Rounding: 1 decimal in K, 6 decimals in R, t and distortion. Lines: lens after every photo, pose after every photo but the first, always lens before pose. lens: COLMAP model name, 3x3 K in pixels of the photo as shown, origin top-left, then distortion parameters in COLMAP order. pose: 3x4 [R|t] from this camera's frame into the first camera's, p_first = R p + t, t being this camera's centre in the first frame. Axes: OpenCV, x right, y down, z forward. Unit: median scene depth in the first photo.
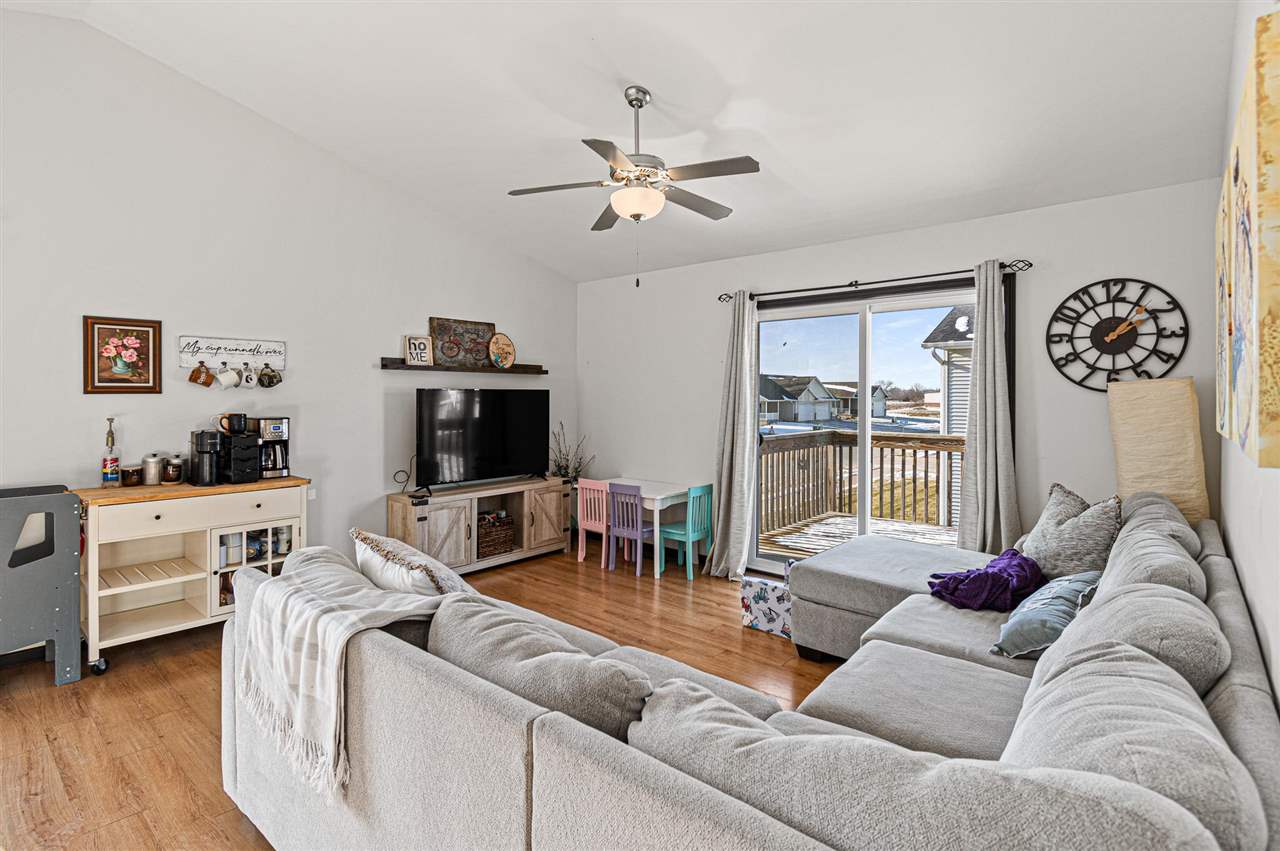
lens RADIAL K [[617.1, 0, 640.0], [0, 617.1, 425.5], [0, 0, 1]] dist [0.001368, 0.000093]
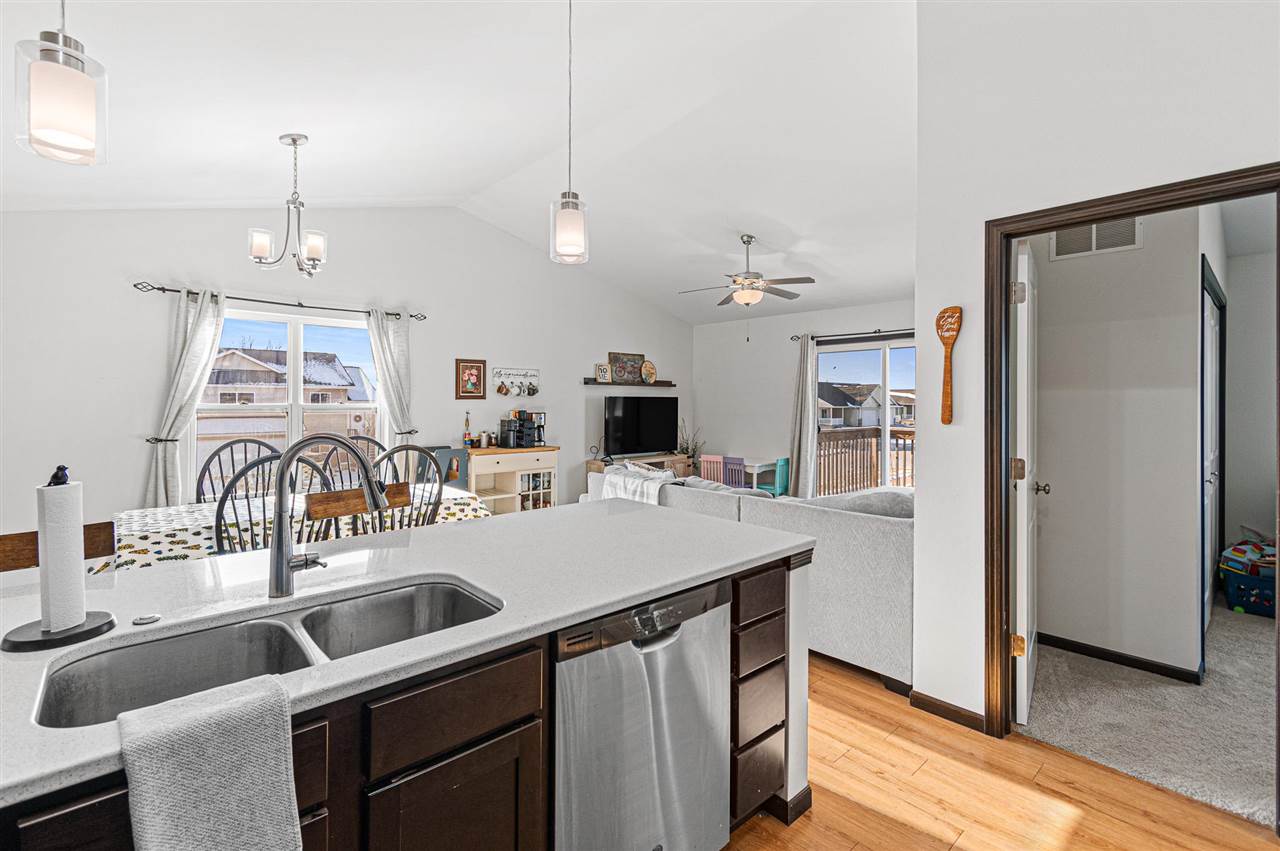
lens RADIAL K [[582.0, 0, 643.7], [0, 582.0, 411.1], [0, 0, 1]] dist [0.001740, 0.000199]
pose [[0.993737, 0.002713, -0.111711, -0.088500], [-0.006383, 0.999451, -0.032508, 0.031363], [0.111561, 0.033018, 0.993209, -0.566818]]
